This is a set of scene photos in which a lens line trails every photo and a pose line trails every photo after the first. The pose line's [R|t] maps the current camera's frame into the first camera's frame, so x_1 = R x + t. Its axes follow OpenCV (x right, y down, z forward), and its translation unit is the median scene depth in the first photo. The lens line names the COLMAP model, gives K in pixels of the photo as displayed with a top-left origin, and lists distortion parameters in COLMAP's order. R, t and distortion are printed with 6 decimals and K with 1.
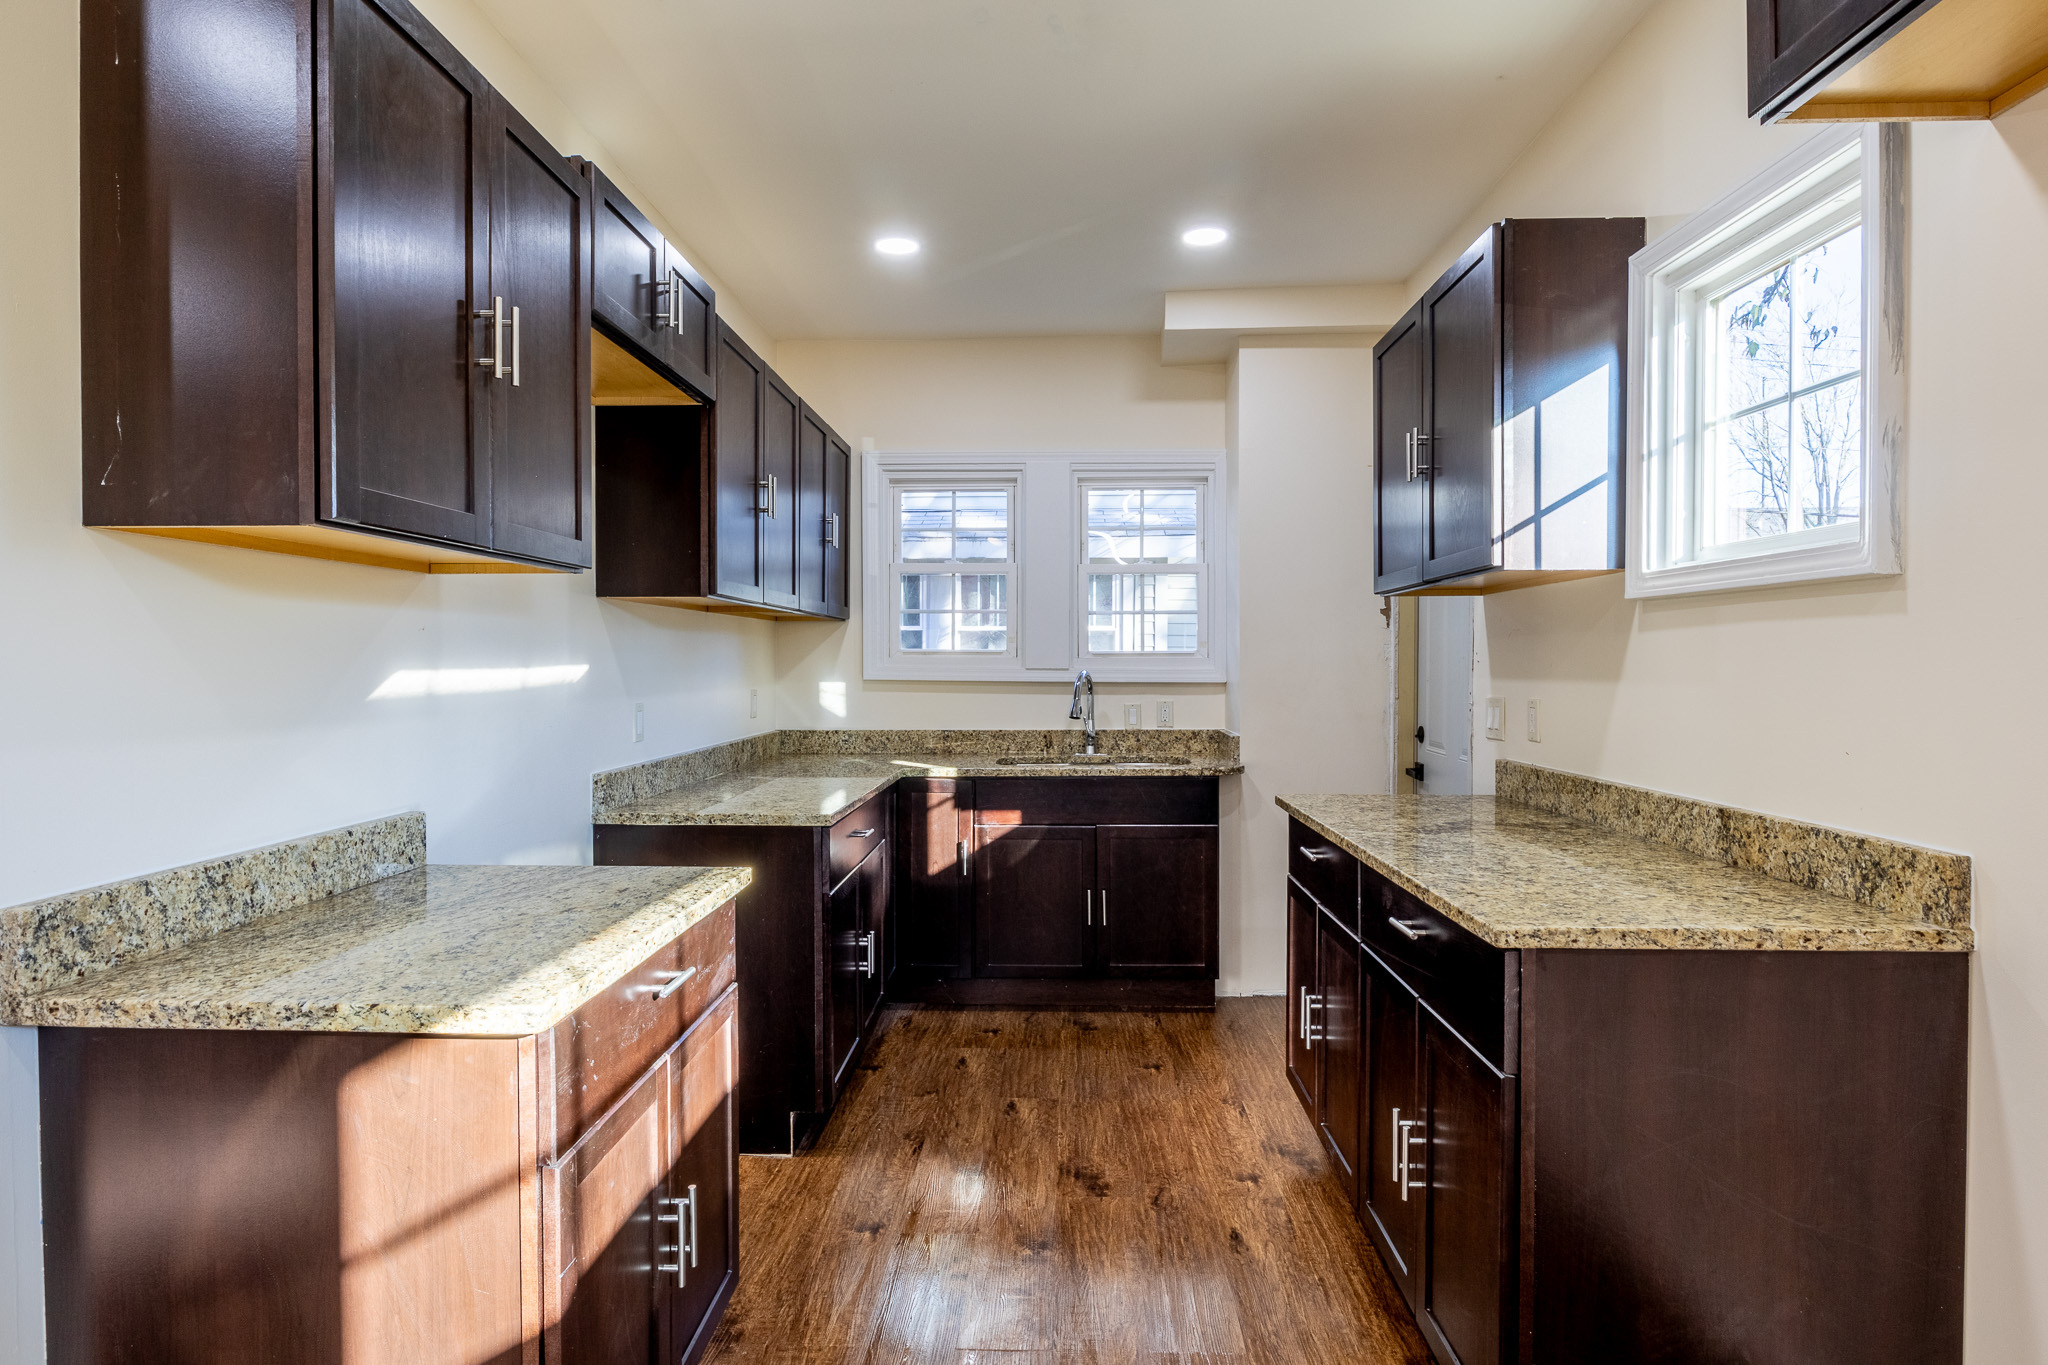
lens RADIAL K [[1071.8, 0, 980.5], [0, 1071.8, 682.5], [0, 0, 1]] dist [-0.001272, -0.000727]
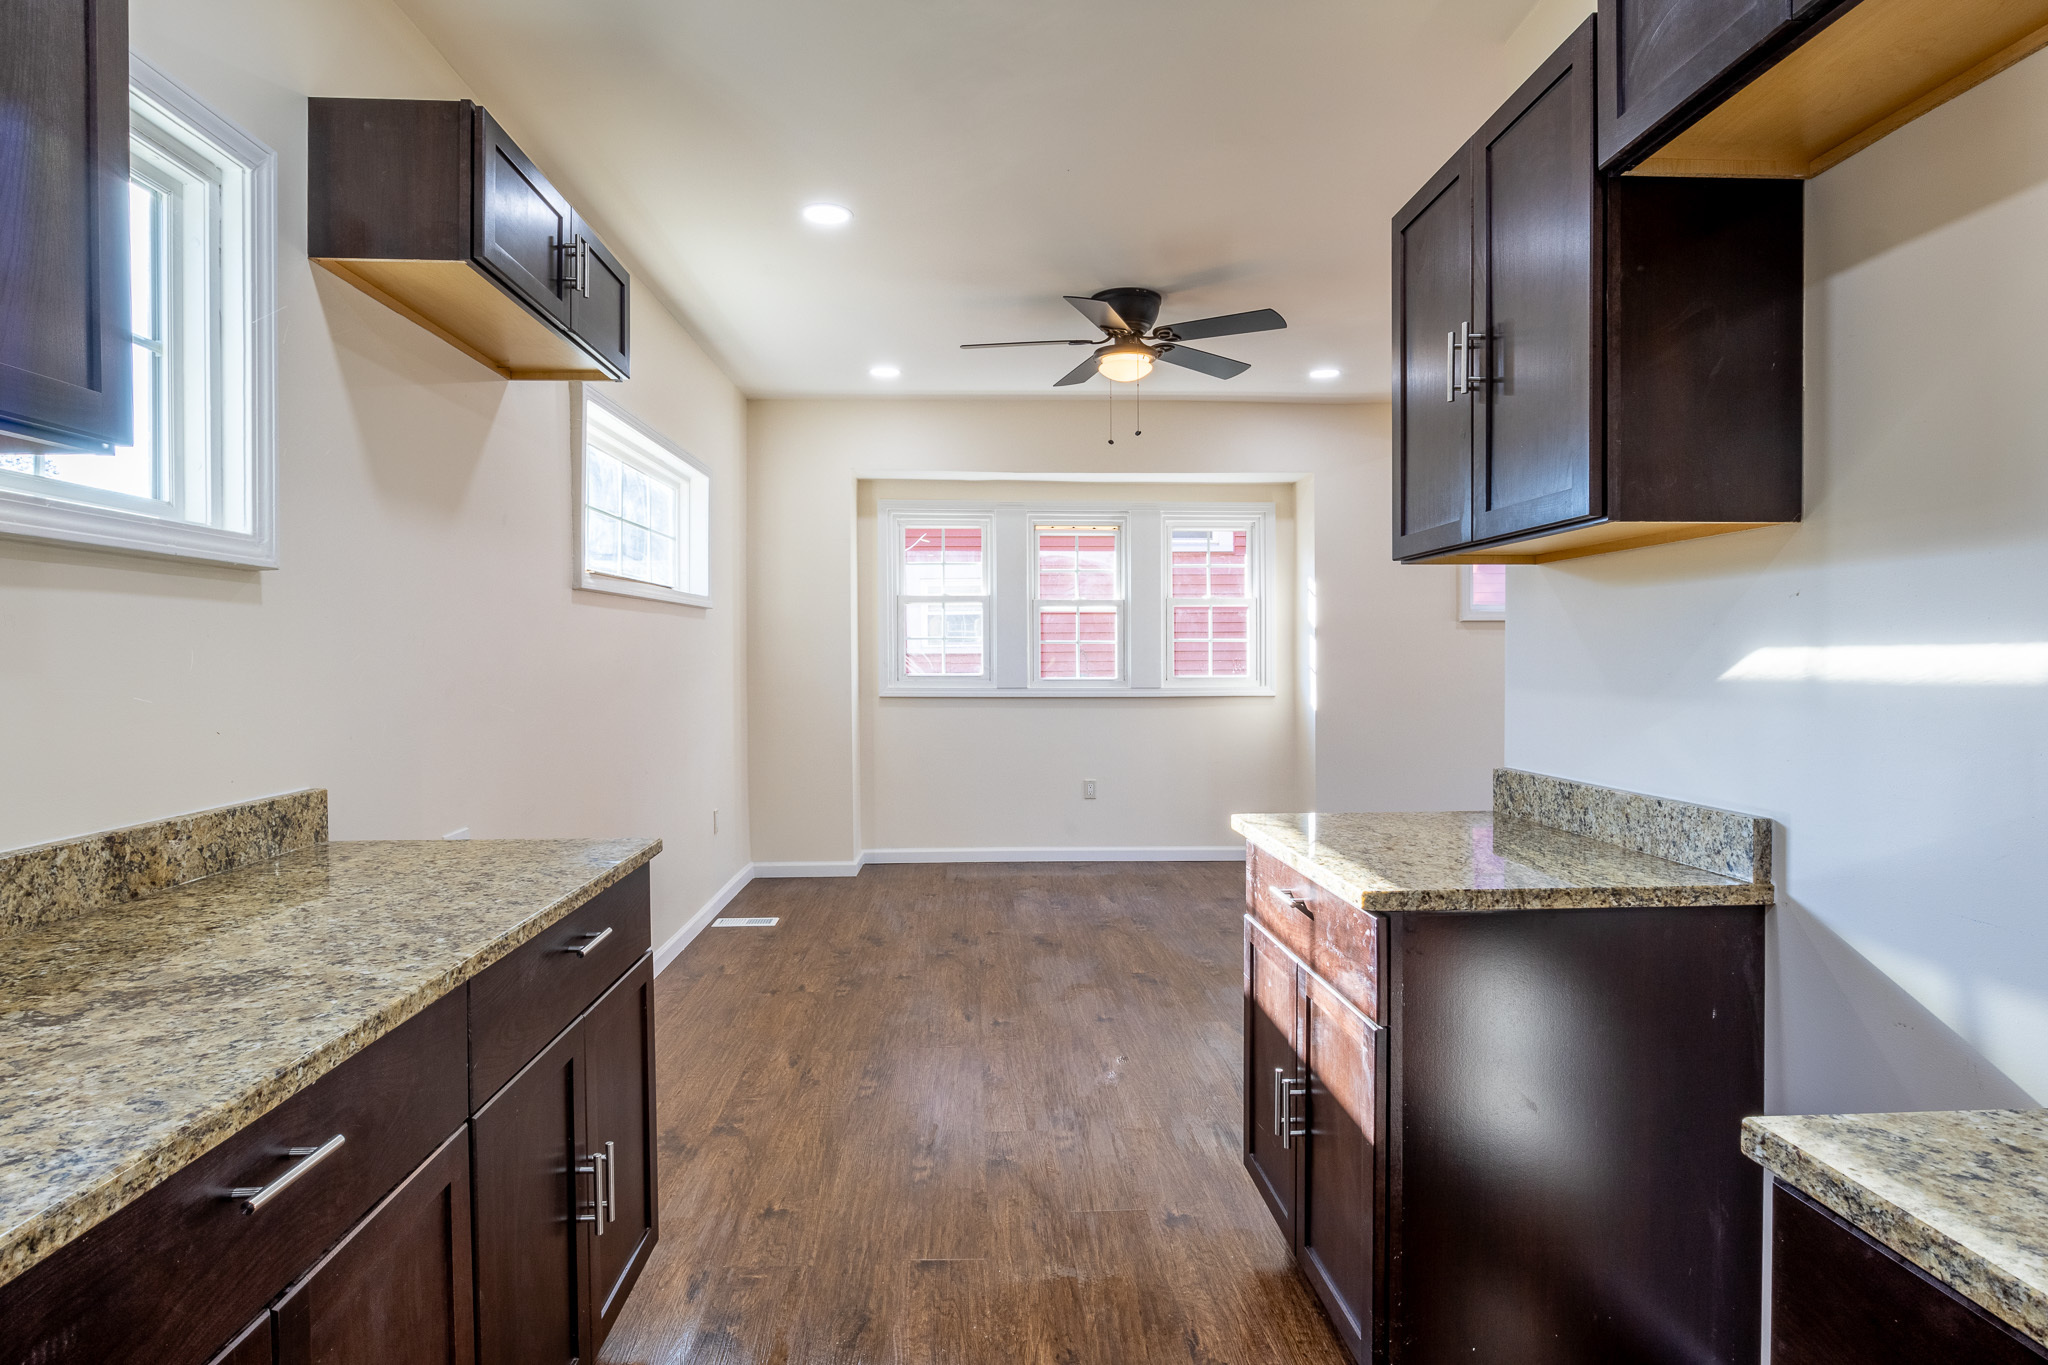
lens RADIAL K [[1075.9, 0, 1025.1], [0, 1075.9, 669.7], [0, 0, 1]] dist [-0.008015, -0.000844]
pose [[-0.991544, 0.005731, -0.129643, 0.161820], [0.001768, 0.999528, 0.030663, -0.023168], [0.129757, 0.030175, -0.991087, 1.986613]]
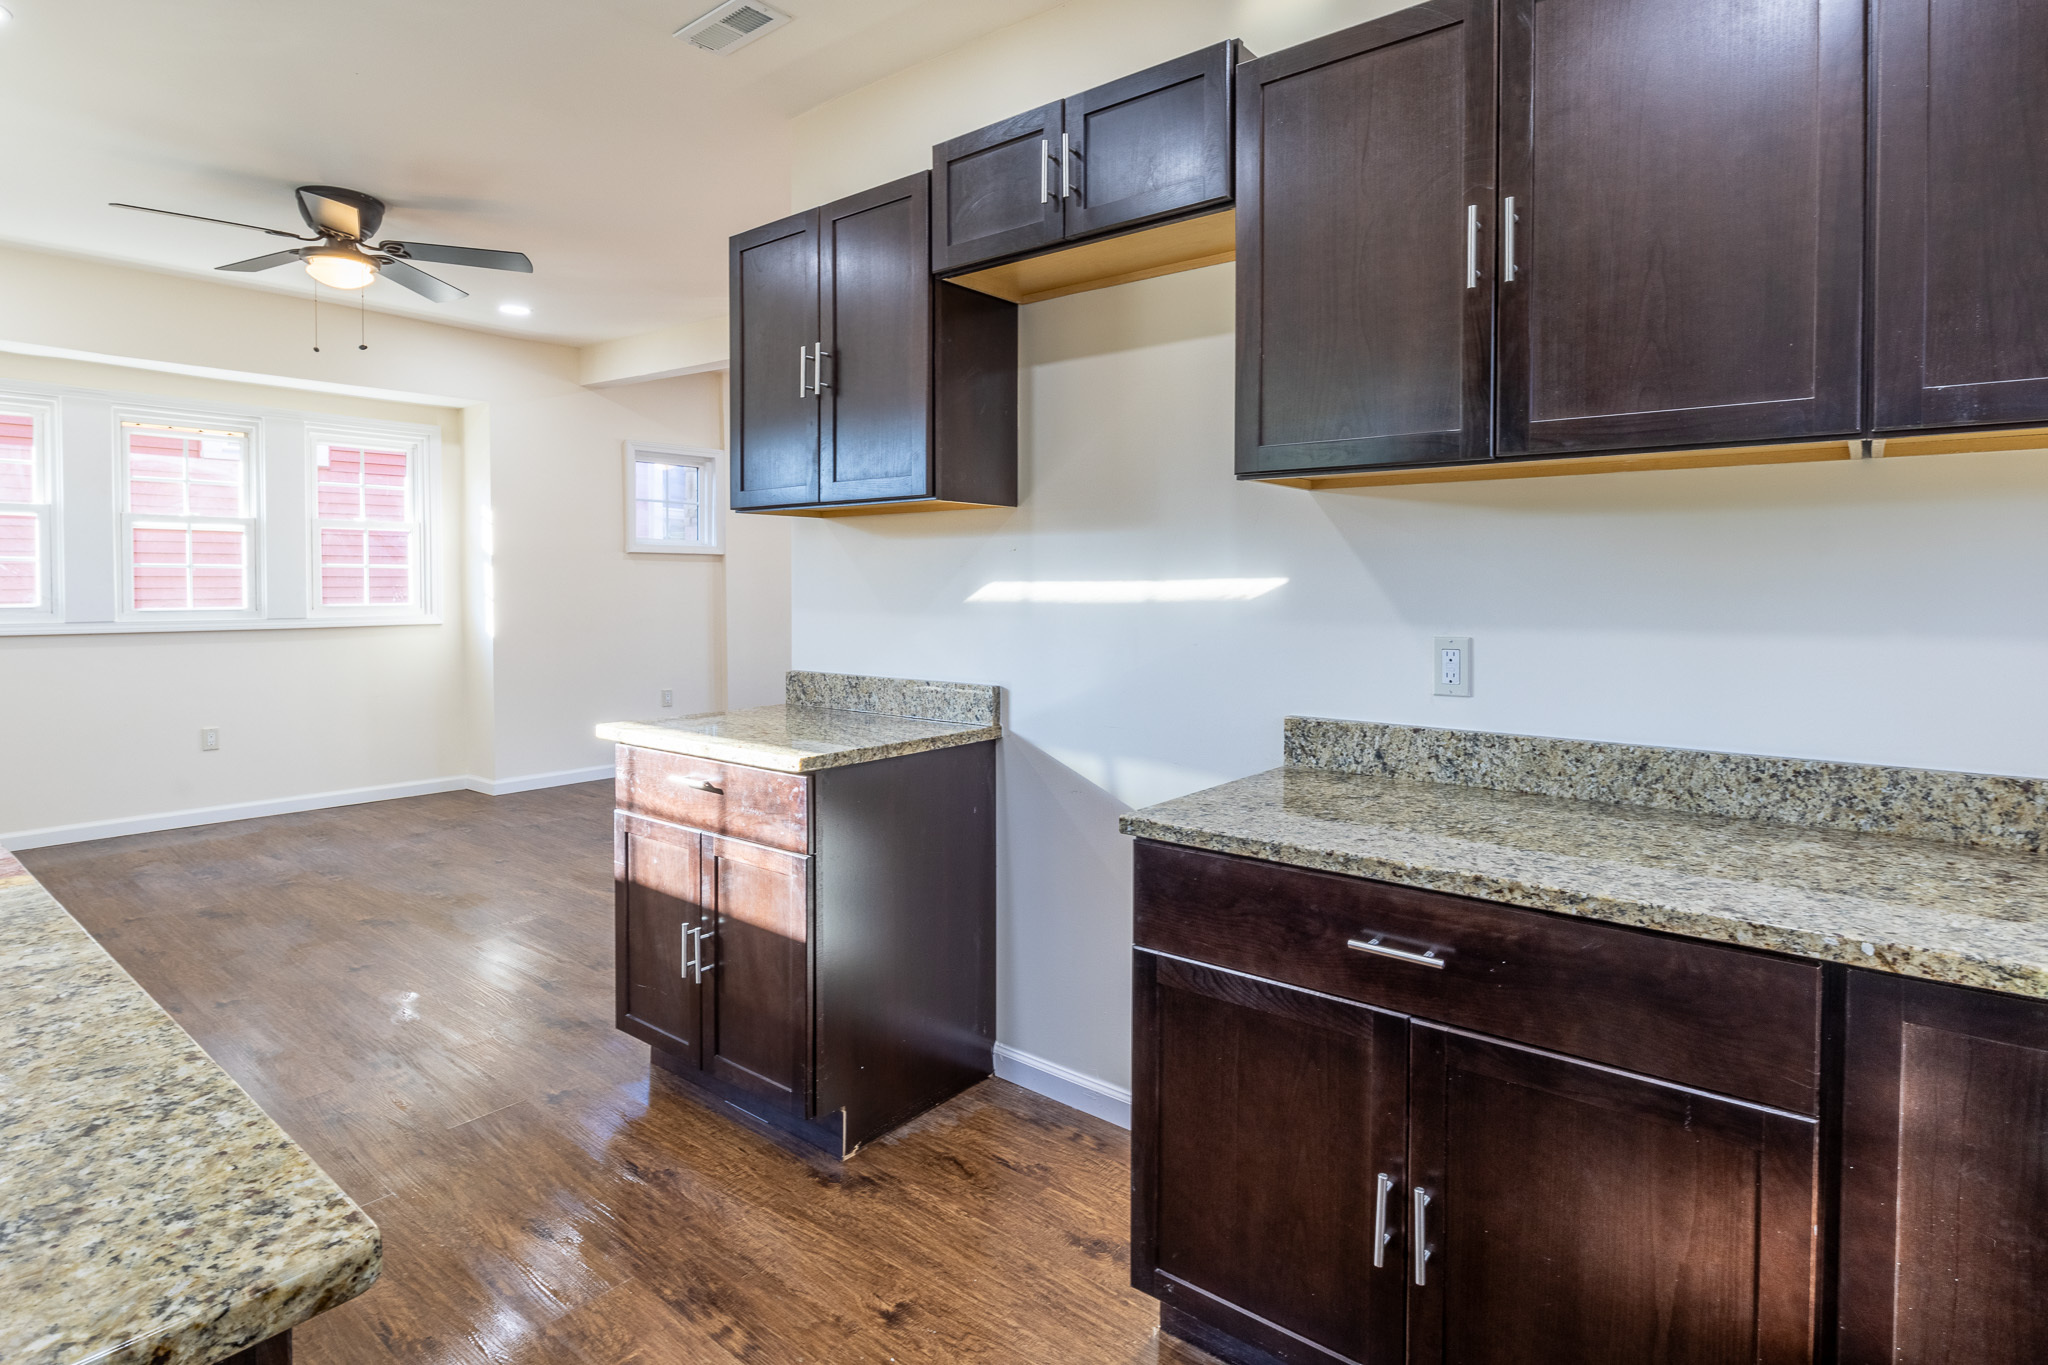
lens RADIAL K [[1047.2, 0, 1019.8], [0, 1047.2, 593.4], [0, 0, 1]] dist [-0.013691, -0.000575]
pose [[-0.566624, 0.008981, -0.823927, 0.617868], [-0.016277, 0.999623, 0.022090, -0.029366], [0.823816, 0.025928, -0.566265, 2.019181]]
